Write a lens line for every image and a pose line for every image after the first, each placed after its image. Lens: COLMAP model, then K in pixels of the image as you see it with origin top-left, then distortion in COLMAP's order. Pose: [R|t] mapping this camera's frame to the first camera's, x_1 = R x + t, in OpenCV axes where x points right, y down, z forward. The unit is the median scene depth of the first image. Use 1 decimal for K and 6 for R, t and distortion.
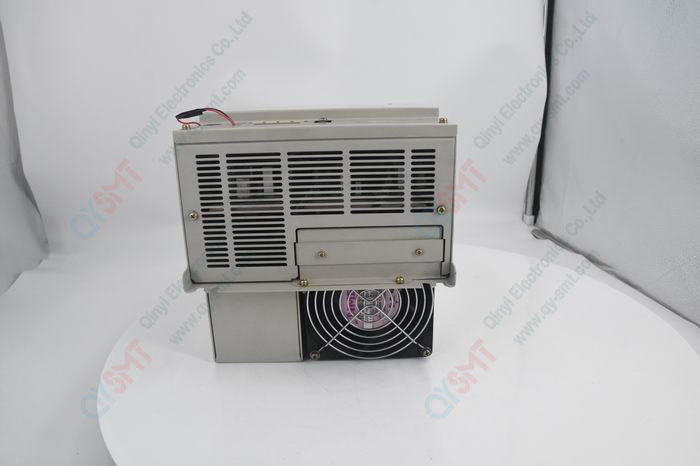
lens RADIAL K [[470.2, 0, 350.0], [0, 470.2, 233.0], [0, 0, 1]] dist [-0.133498, 0.059520]
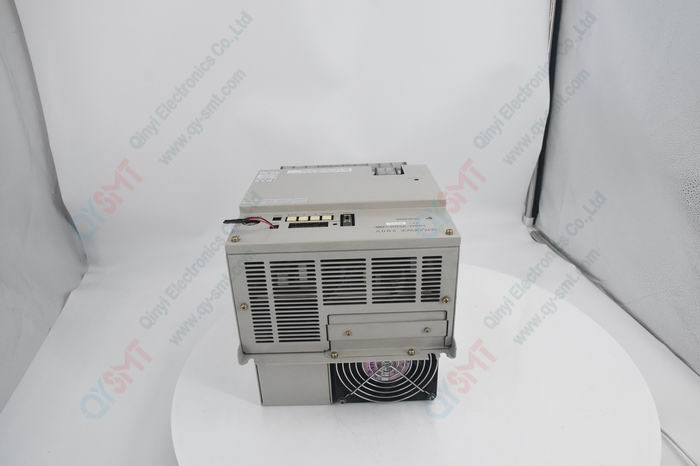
lens RADIAL K [[470.2, 0, 350.0], [0, 470.2, 233.0], [0, 0, 1]] dist [-0.133498, 0.059520]
pose [[0.999896, -0.009698, -0.010698, -0.039112], [0.010894, 0.992932, 0.118179, -0.349041], [0.009477, -0.118284, 0.992935, -0.185953]]
